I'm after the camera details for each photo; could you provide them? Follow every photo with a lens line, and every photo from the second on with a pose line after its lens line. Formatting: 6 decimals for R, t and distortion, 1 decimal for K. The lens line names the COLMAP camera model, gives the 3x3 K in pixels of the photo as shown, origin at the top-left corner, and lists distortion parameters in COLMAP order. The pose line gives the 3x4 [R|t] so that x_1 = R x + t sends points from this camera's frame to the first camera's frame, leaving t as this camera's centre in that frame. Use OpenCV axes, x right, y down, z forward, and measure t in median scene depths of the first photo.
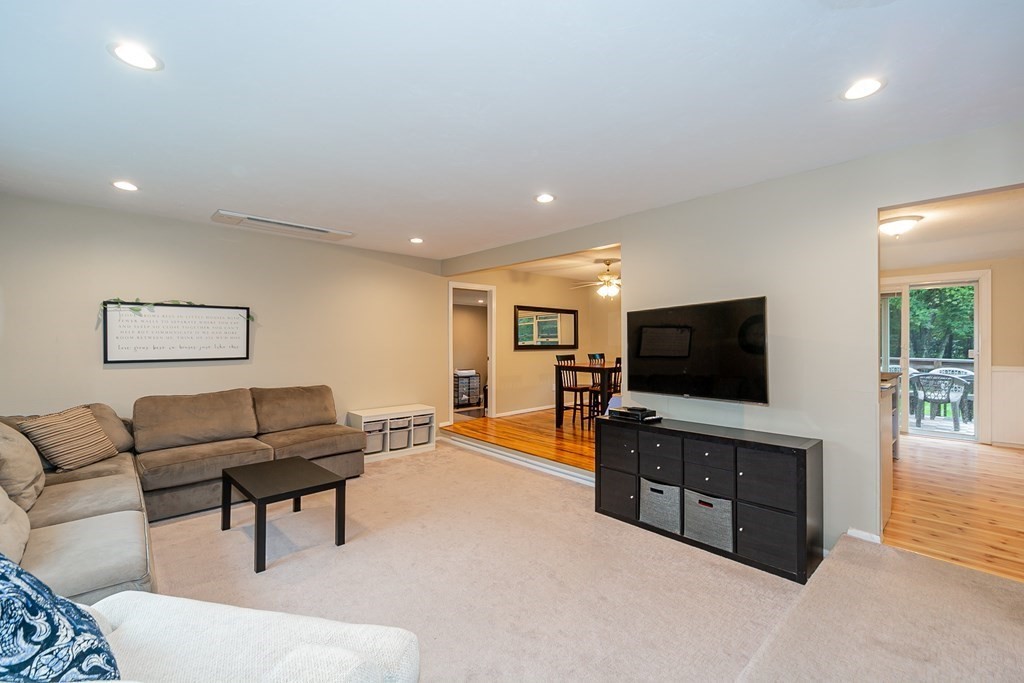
lens RADIAL K [[436.8, 0, 542.4], [0, 436.8, 336.7], [0, 0, 1]] dist [0.007079, 0.000329]
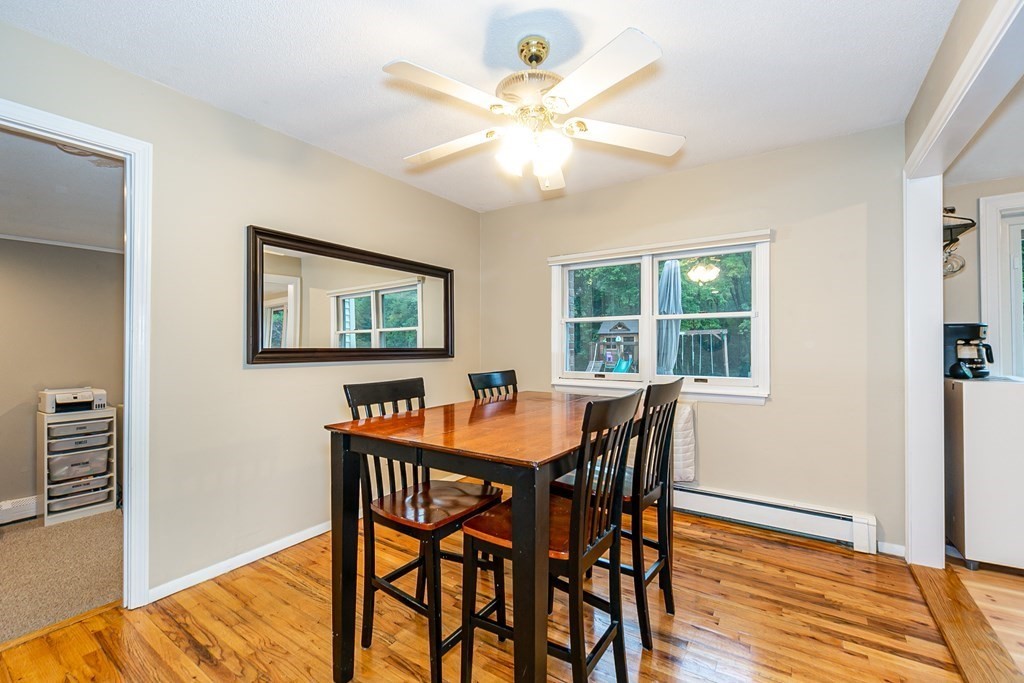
lens RADIAL K [[436.8, 0, 526.7], [0, 436.8, 345.0], [0, 0, 1]] dist [0.007079, 0.000329]
pose [[0.981109, -0.002635, 0.193438, 0.104558], [0.001790, 0.999988, 0.004545, 0.020309], [-0.193447, -0.004113, 0.981102, 0.841223]]
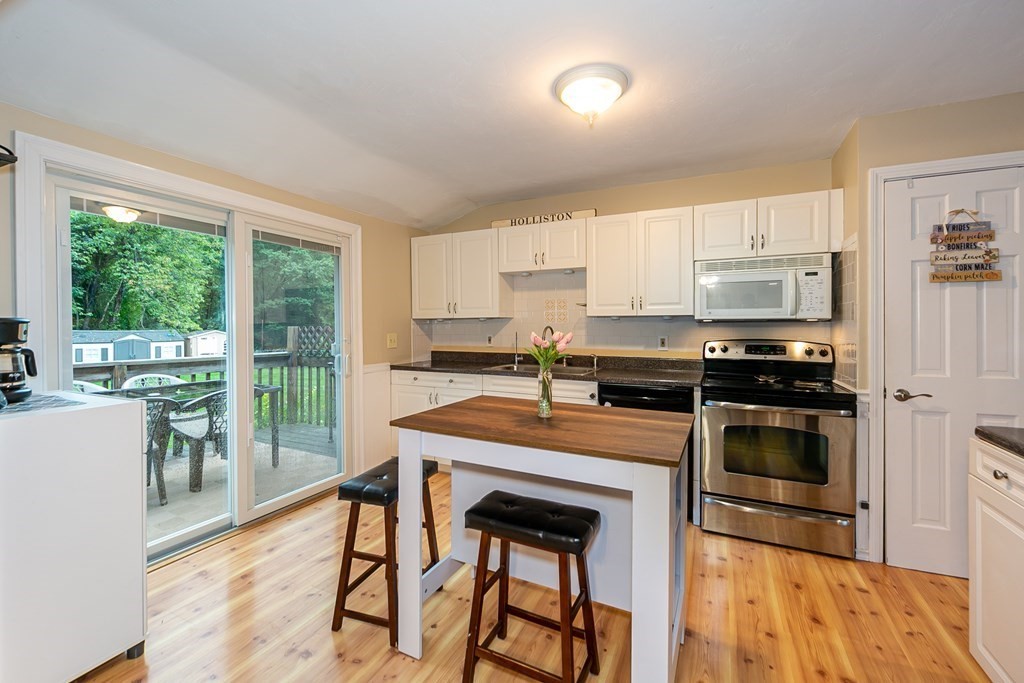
lens RADIAL K [[436.8, 0, 491.3], [0, 436.8, 331.4], [0, 0, 1]] dist [0.007079, 0.000329]
pose [[-0.283906, -0.011813, 0.958779, 0.292768], [-0.004723, 0.999929, 0.010921, 0.004289], [-0.958841, -0.001428, -0.283942, 0.986493]]
